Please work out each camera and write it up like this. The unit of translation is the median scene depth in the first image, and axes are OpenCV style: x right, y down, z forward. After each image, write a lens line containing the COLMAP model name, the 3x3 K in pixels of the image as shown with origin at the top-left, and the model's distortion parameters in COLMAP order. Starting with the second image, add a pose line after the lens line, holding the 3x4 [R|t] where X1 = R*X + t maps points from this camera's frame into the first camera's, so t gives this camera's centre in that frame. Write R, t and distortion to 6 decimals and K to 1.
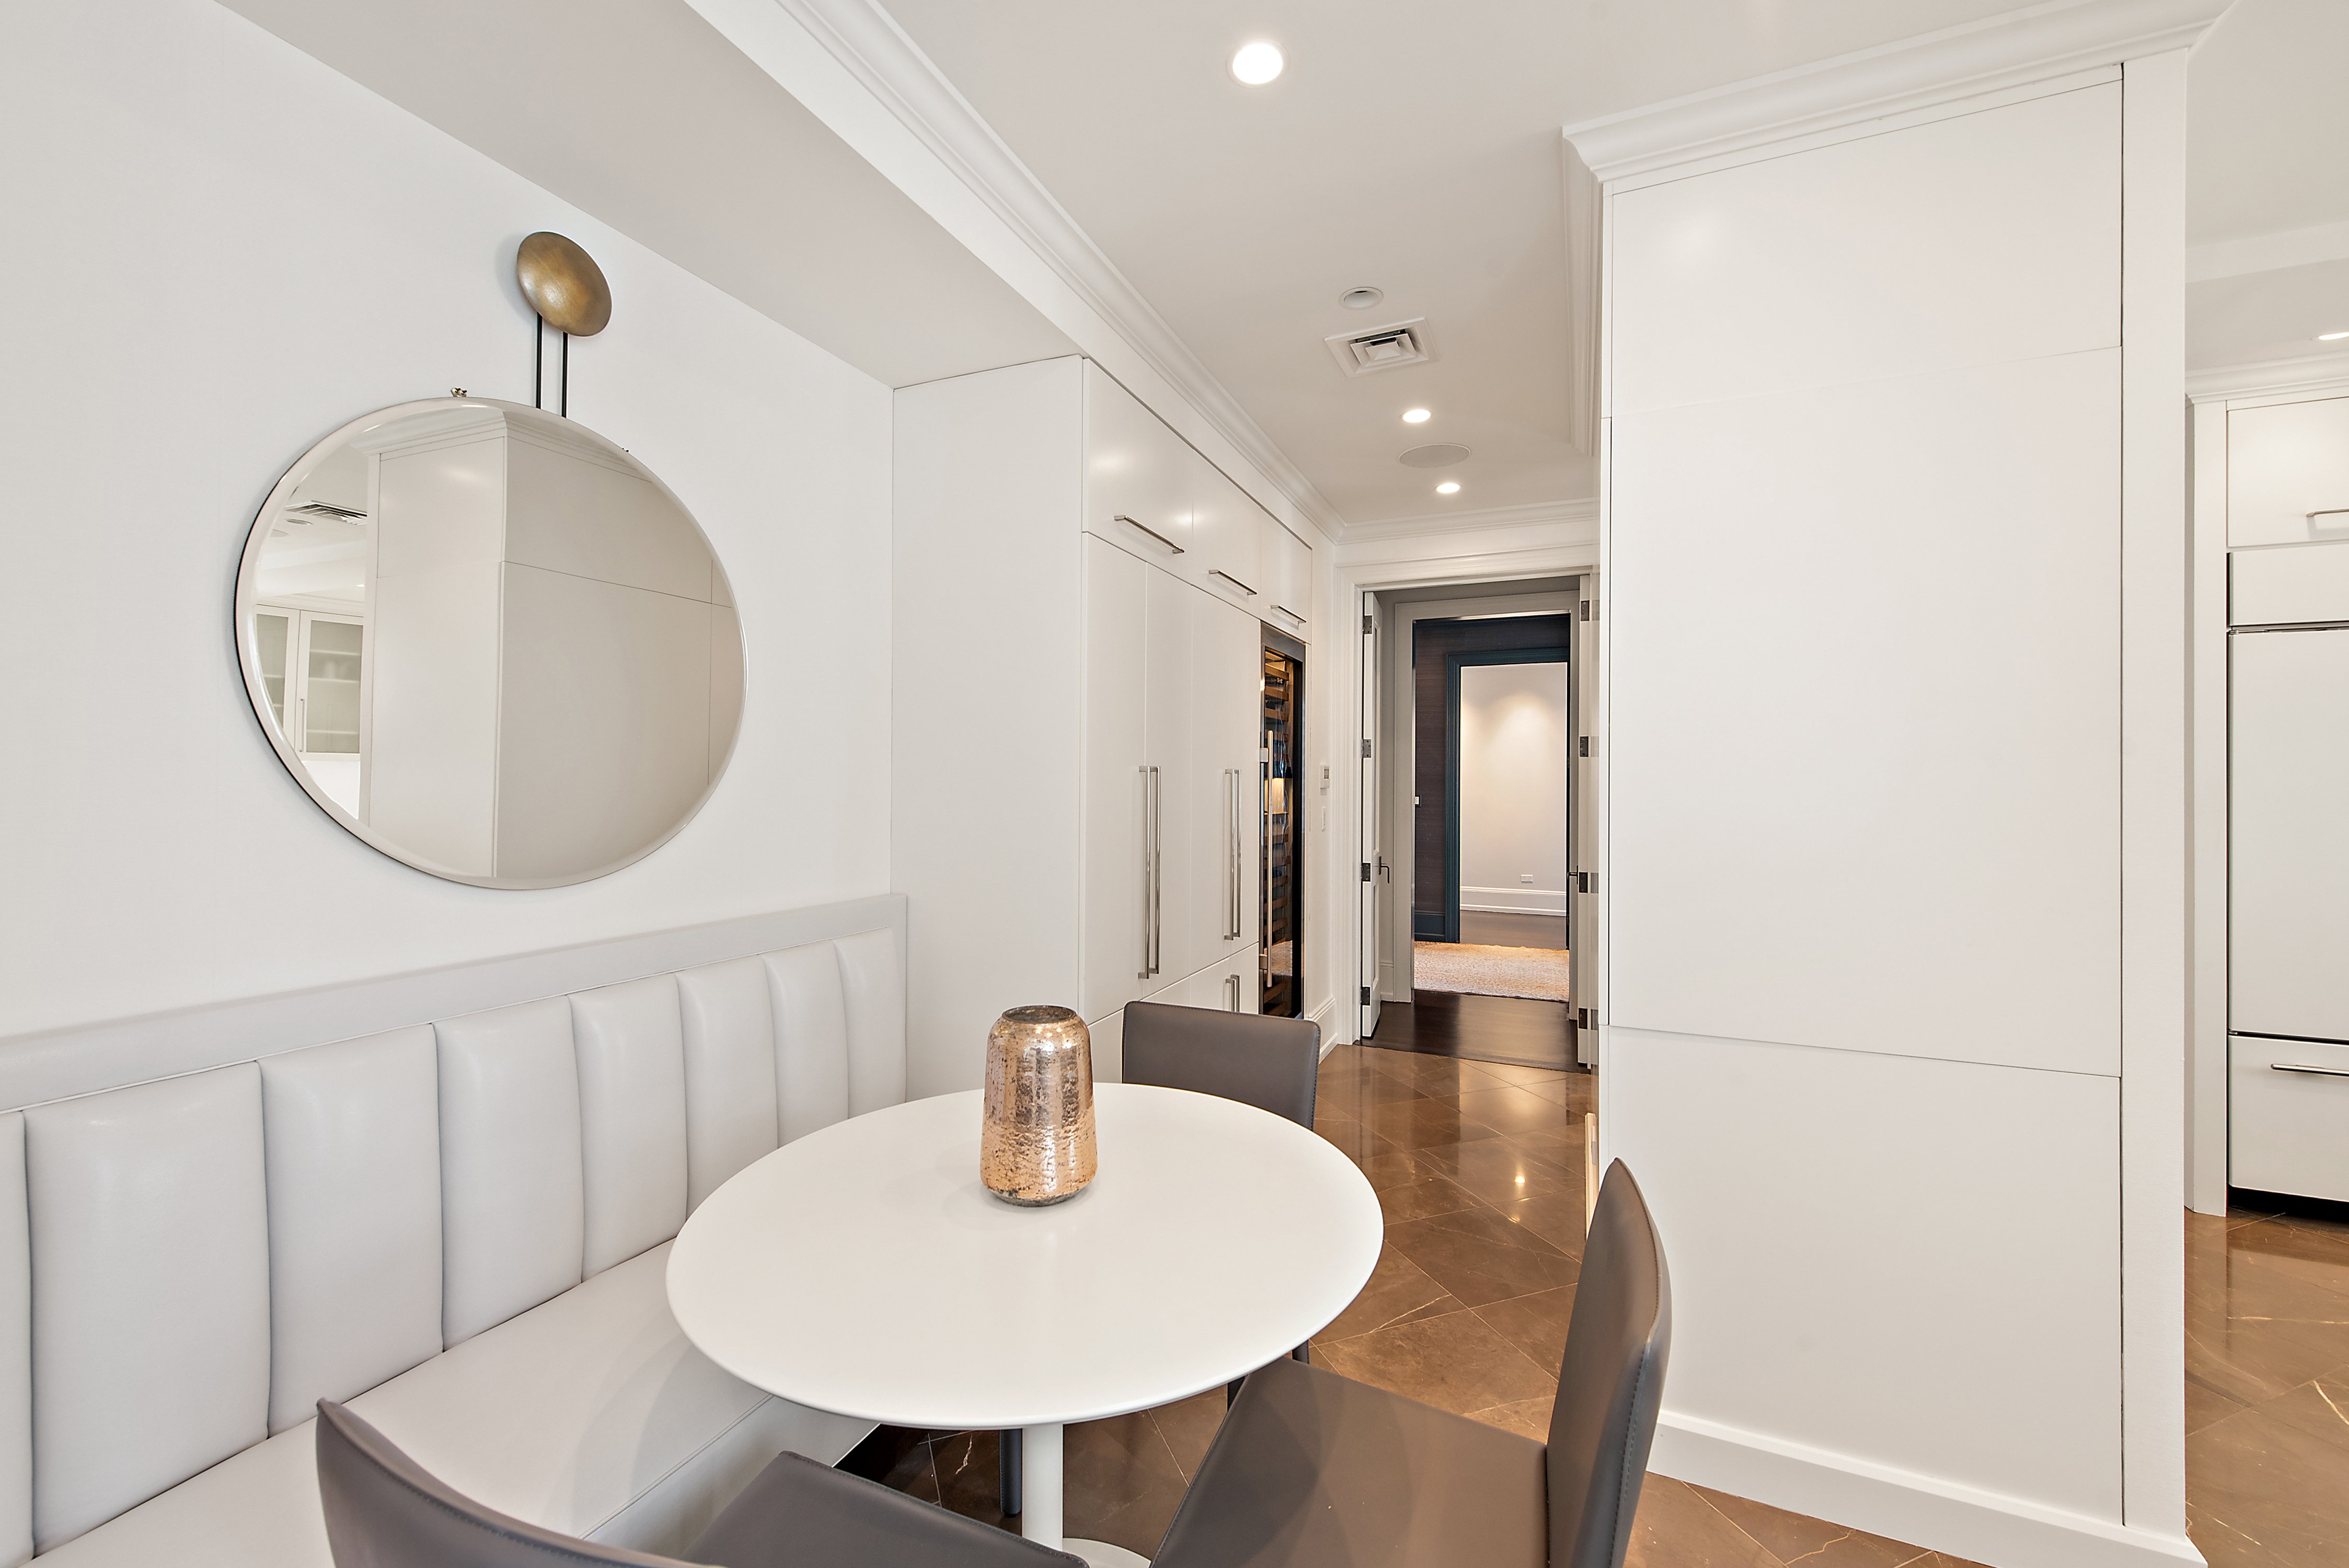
lens RADIAL K [[929.2, 0, 1174.1], [0, 929.2, 779.7], [0, 0, 1]] dist [0.009560, -0.002139]
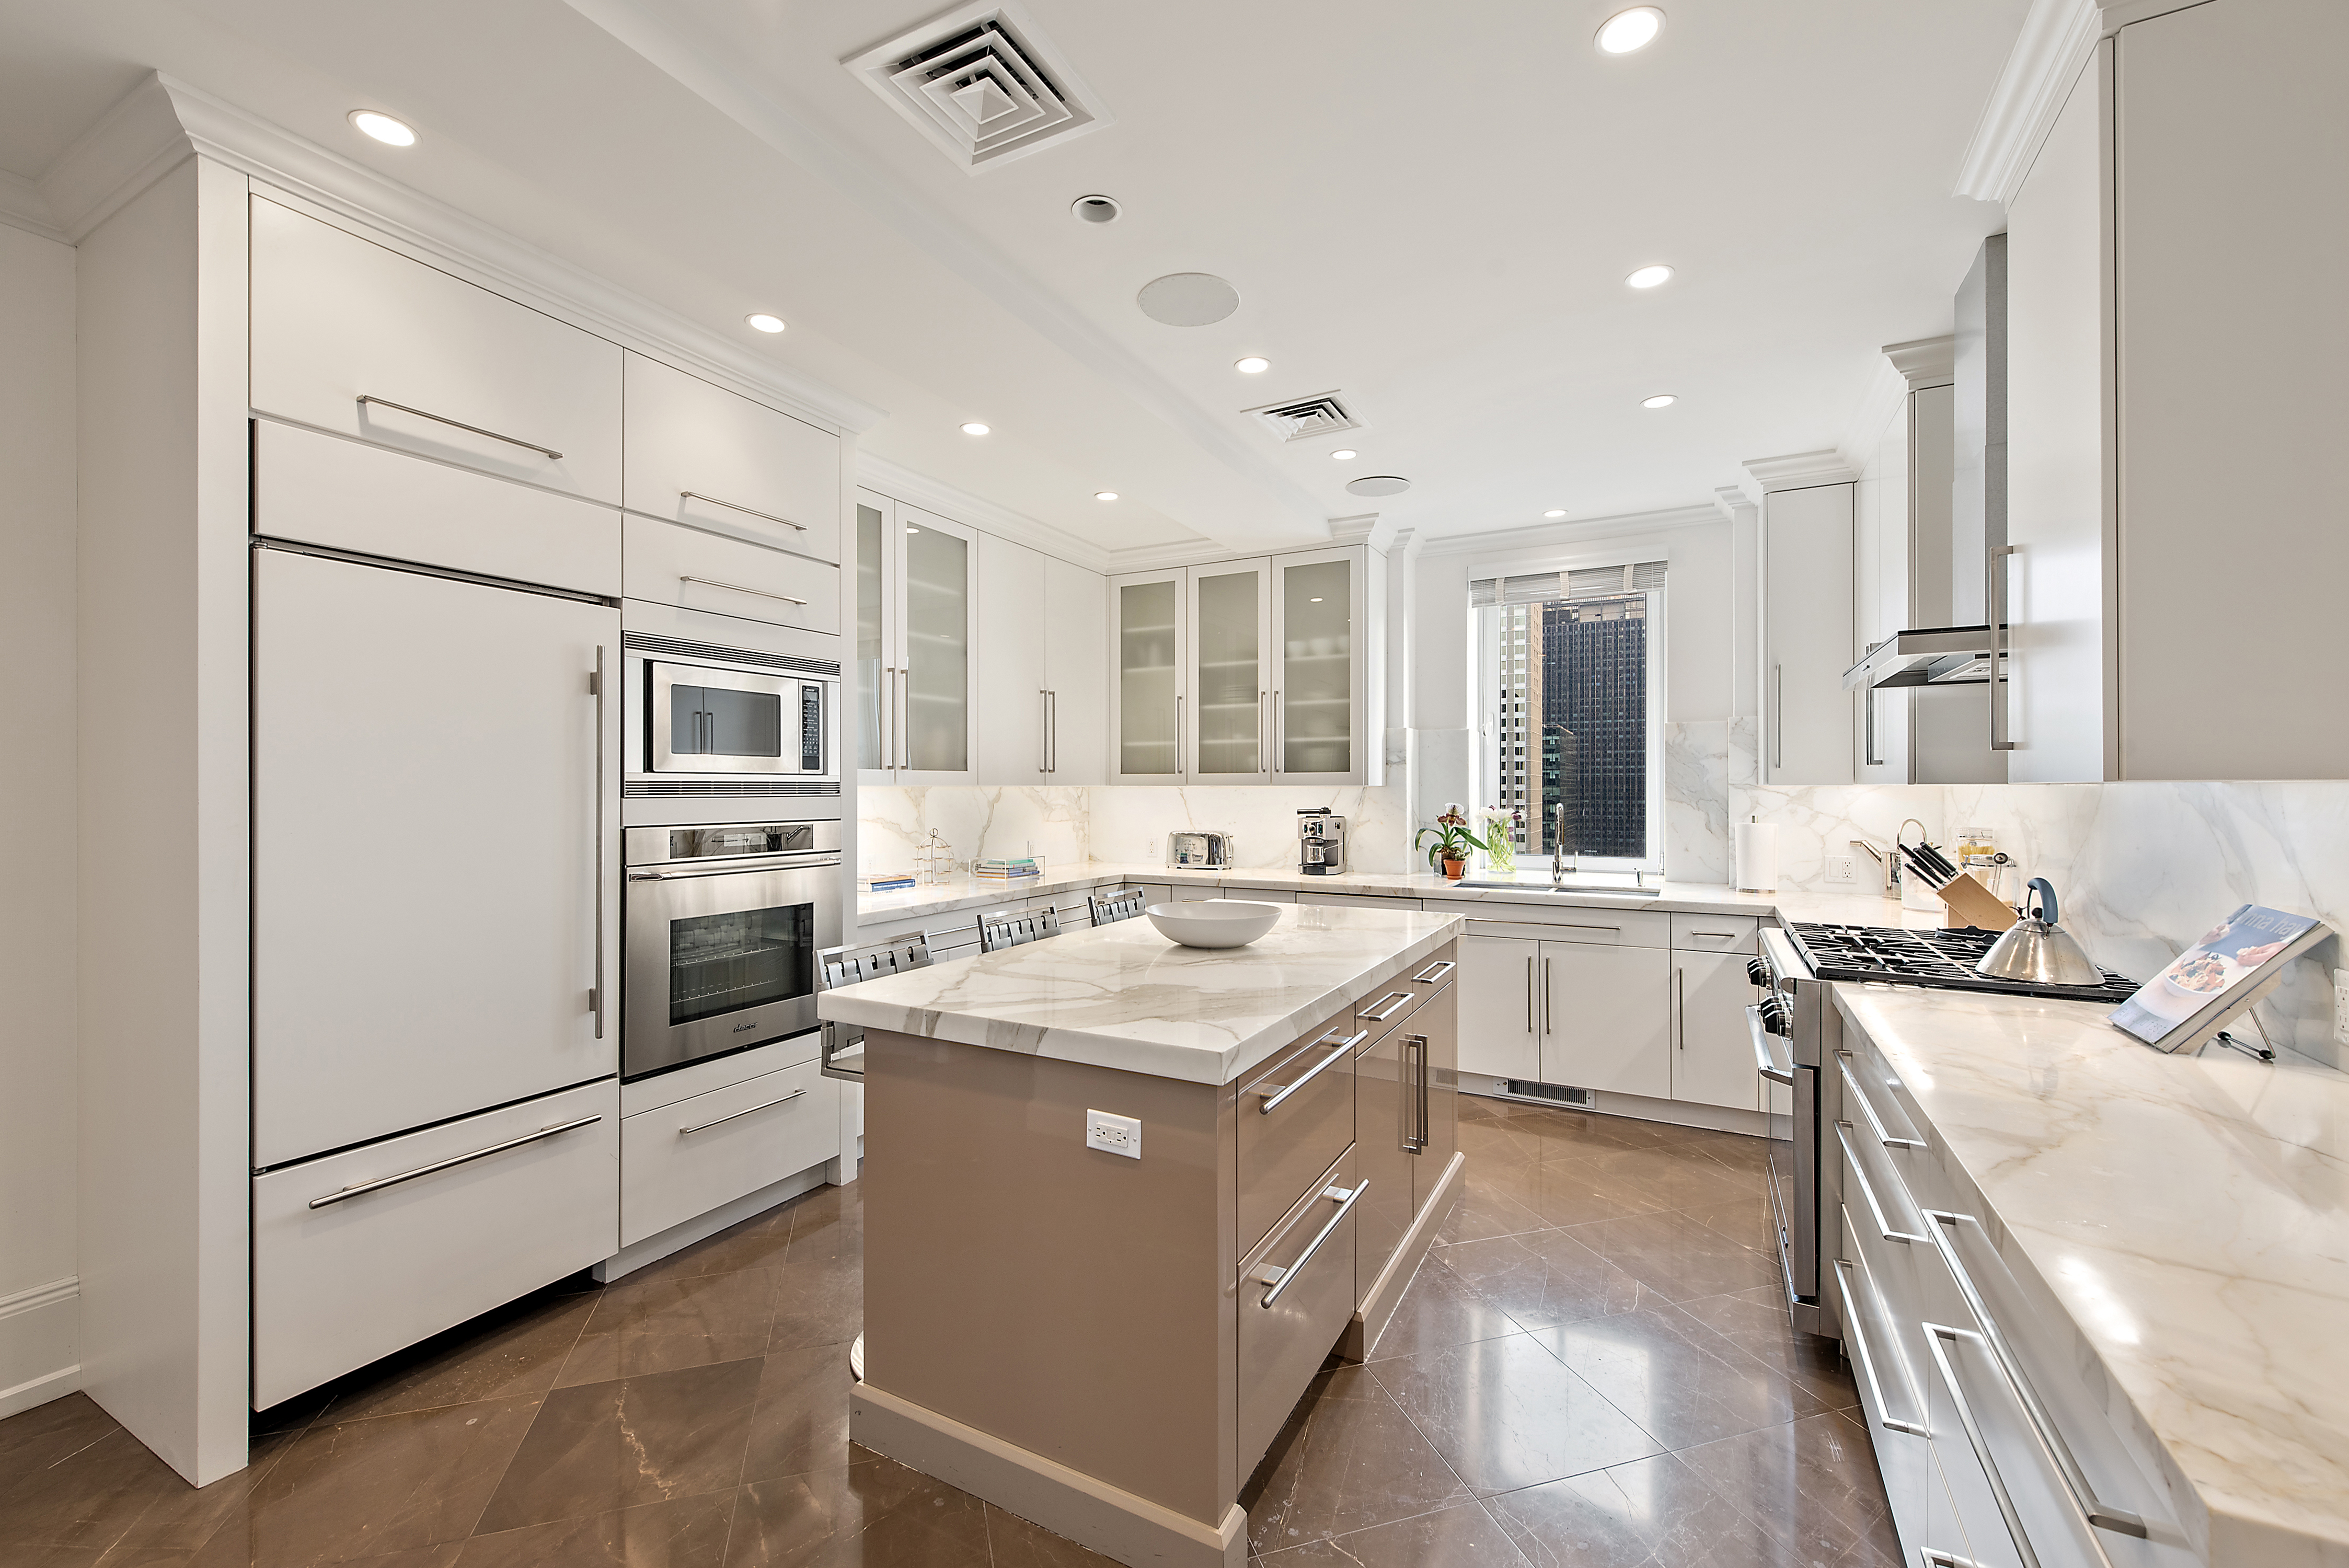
lens RADIAL K [[961.6, 0, 1173.3], [0, 961.6, 784.6], [0, 0, 1]] dist [0.000577, 0.000018]
pose [[0.084743, 0.002572, 0.996399, 0.532150], [-0.000200, 0.999997, -0.002564, 0.007398], [-0.996403, 0.000018, 0.084744, 0.324935]]
